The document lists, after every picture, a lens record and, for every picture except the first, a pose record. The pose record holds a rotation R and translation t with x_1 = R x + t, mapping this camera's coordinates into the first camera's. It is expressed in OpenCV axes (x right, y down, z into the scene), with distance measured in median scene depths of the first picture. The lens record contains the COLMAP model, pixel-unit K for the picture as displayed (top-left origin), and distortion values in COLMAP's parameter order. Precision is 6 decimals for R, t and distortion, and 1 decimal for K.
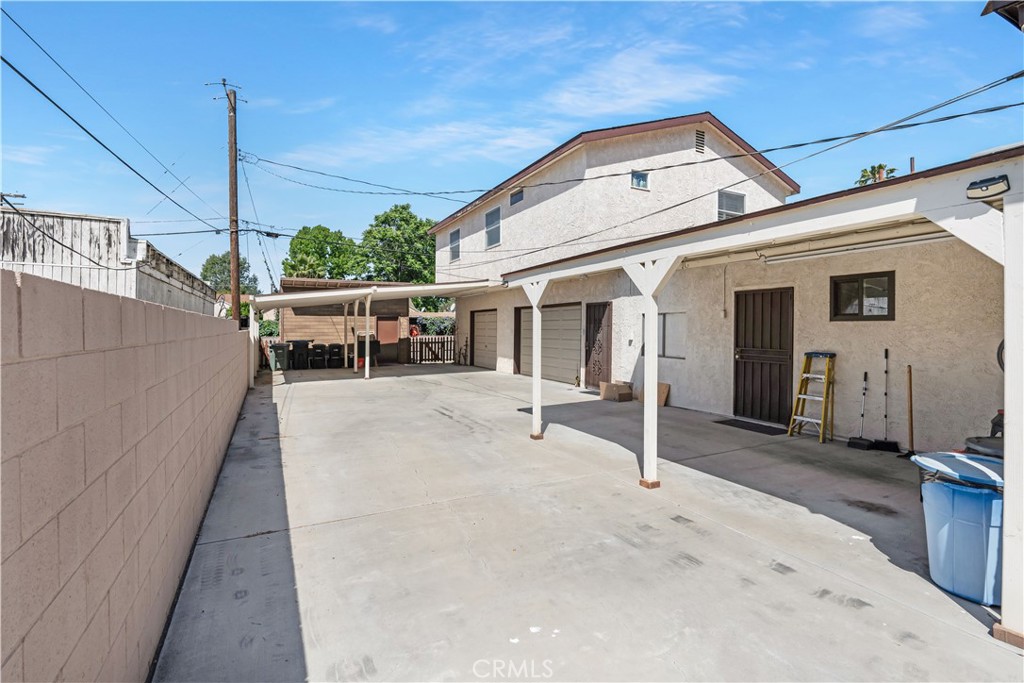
lens RADIAL K [[478.8, 0, 512.0], [0, 478.8, 341.5], [0, 0, 1]] dist [-0.000784, -0.000097]
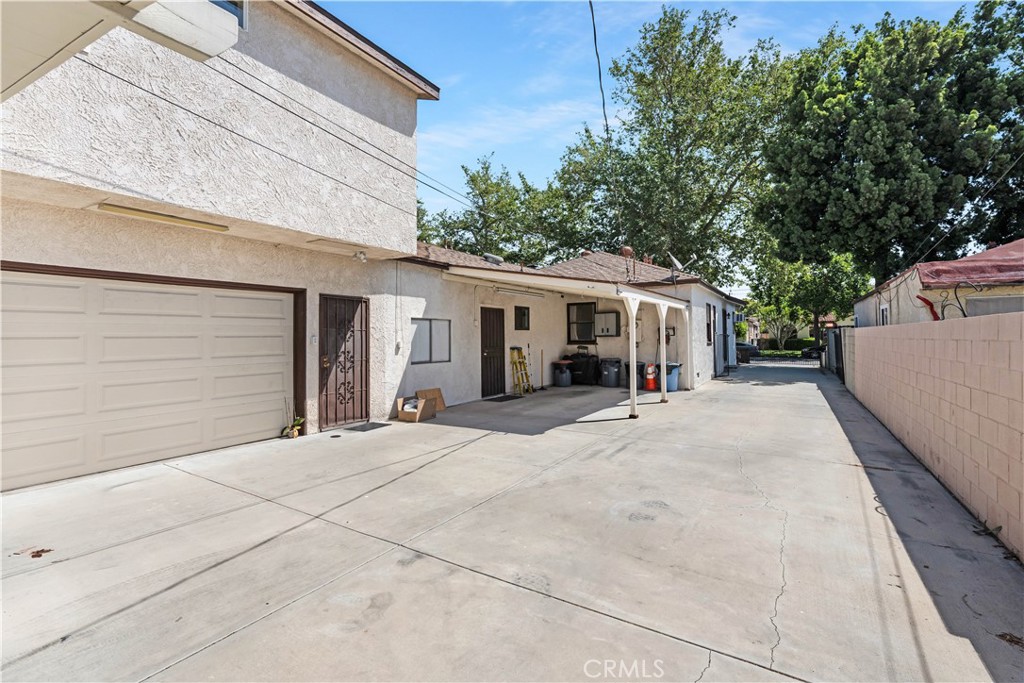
lens RADIAL K [[478.8, 0, 512.0], [0, 478.8, 341.5], [0, 0, 1]] dist [-0.000784, -0.000097]
pose [[-0.541052, -0.018594, 0.840783, -0.617443], [0.019621, 0.999204, 0.034724, -0.043042], [-0.840760, 0.035284, -0.540257, 1.401592]]
